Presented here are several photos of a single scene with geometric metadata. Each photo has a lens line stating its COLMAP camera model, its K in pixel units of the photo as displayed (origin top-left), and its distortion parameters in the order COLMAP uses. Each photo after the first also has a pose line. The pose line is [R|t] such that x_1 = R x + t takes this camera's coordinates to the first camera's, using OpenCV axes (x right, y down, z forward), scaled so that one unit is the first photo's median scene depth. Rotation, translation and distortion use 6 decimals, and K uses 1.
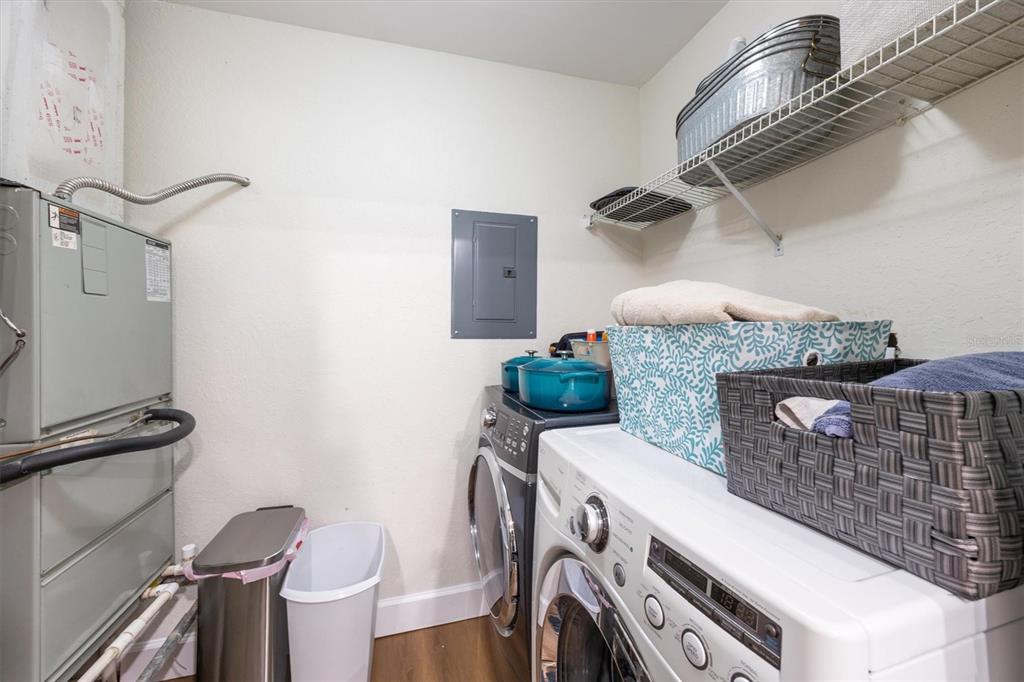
lens RADIAL K [[399.1, 0, 512.0], [0, 399.1, 323.7], [0, 0, 1]] dist [0.004287, 0.000002]
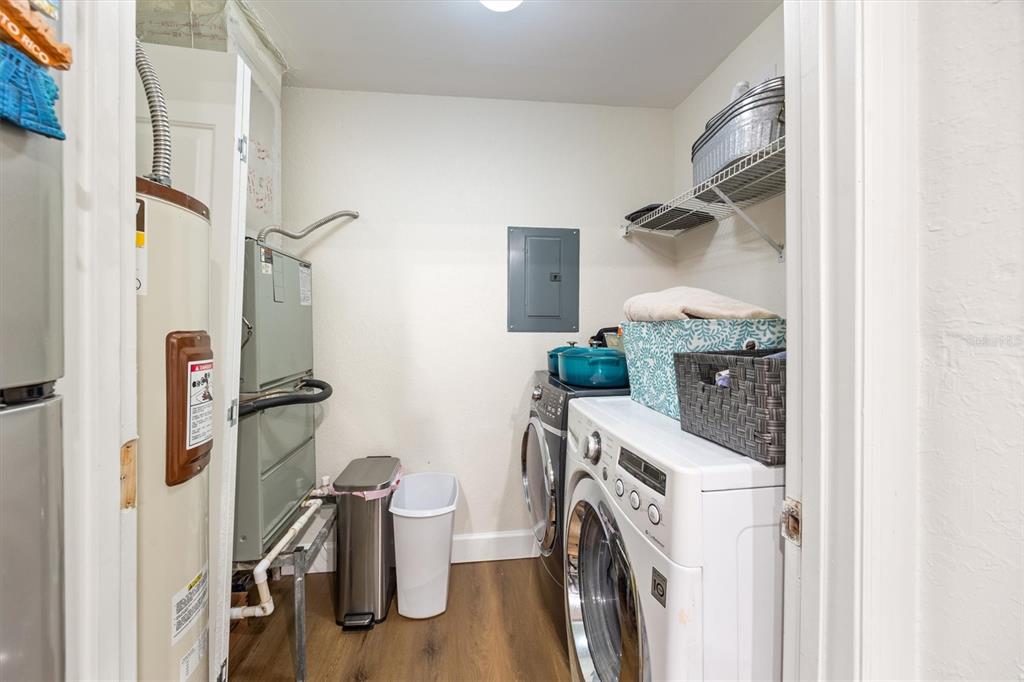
lens RADIAL K [[391.7, 0, 512.0], [0, 391.7, 331.6], [0, 0, 1]] dist [0.000593, 0.000254]
pose [[0.989118, 0.002040, -0.147111, 0.059082], [0.002750, 0.999473, 0.032354, -0.004526], [0.147099, -0.032407, 0.988591, -0.296757]]
